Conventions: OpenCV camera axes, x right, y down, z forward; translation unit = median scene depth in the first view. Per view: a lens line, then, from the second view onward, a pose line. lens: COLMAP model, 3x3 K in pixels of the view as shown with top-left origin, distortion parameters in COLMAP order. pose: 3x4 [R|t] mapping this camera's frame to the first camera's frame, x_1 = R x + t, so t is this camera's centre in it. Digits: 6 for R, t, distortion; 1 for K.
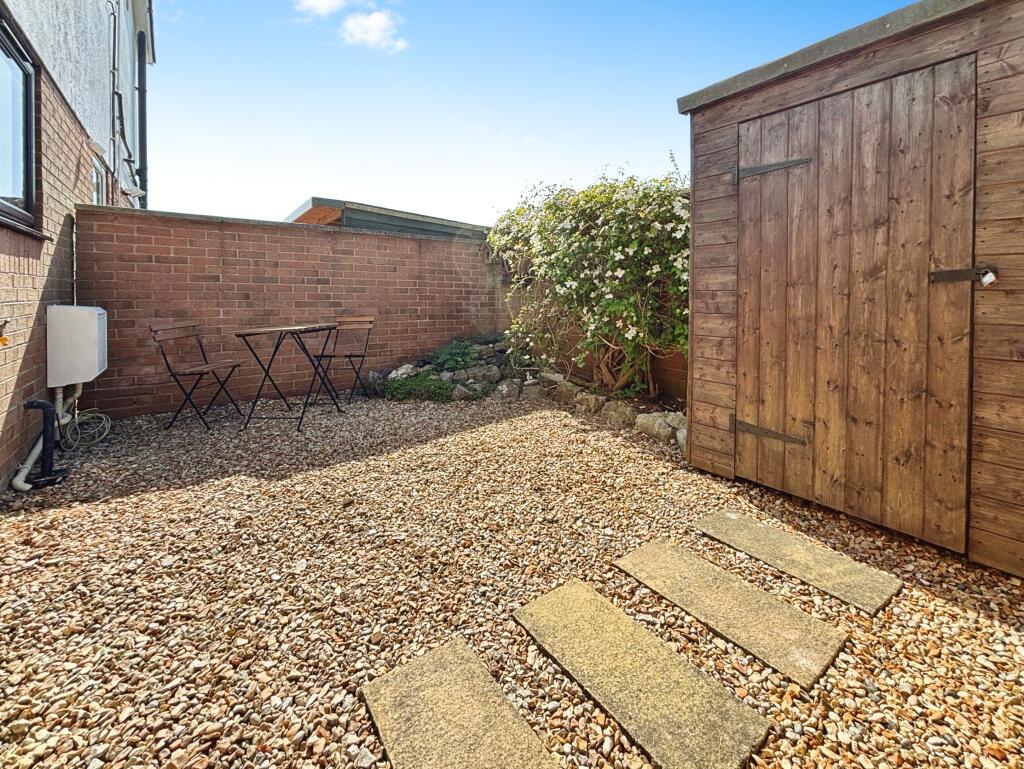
lens RADIAL K [[413.2, 0, 512.0], [0, 413.2, 384.5], [0, 0, 1]] dist [-0.001536, -0.000202]
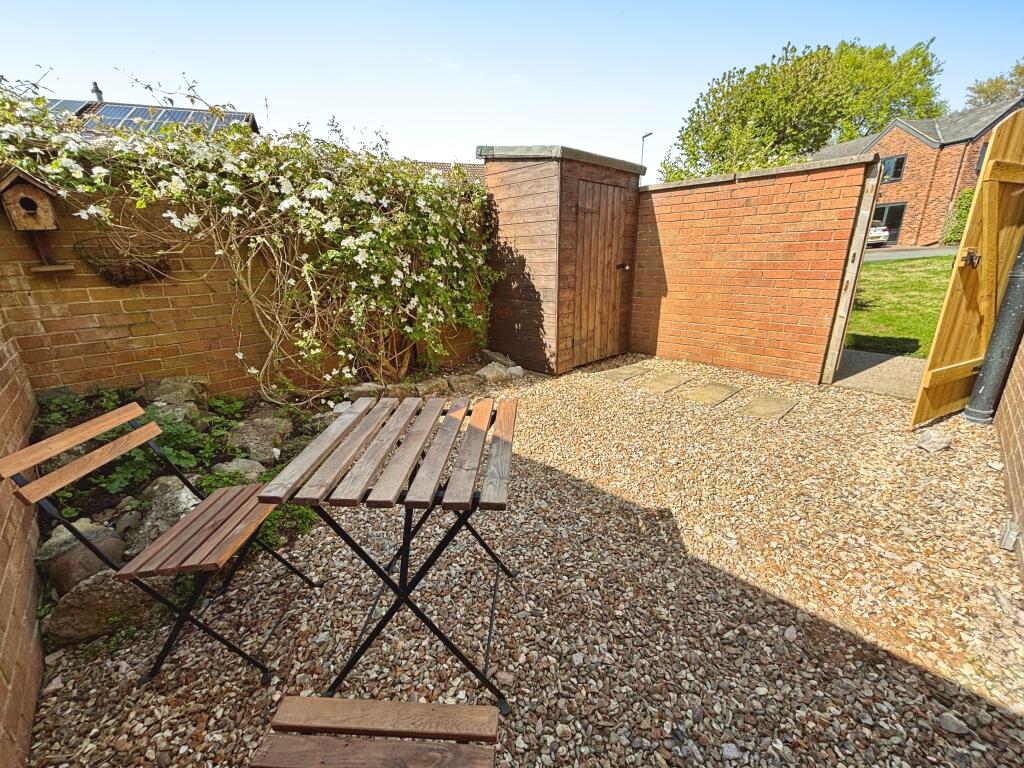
lens RADIAL K [[413.2, 0, 512.0], [0, 413.2, 384.0], [0, 0, 1]] dist [-0.001536, -0.000202]
pose [[0.979055, -0.055203, 0.195970, -0.156010], [0.053414, 0.998469, 0.014406, 0.261411], [-0.196465, -0.003637, 0.980504, -0.925141]]
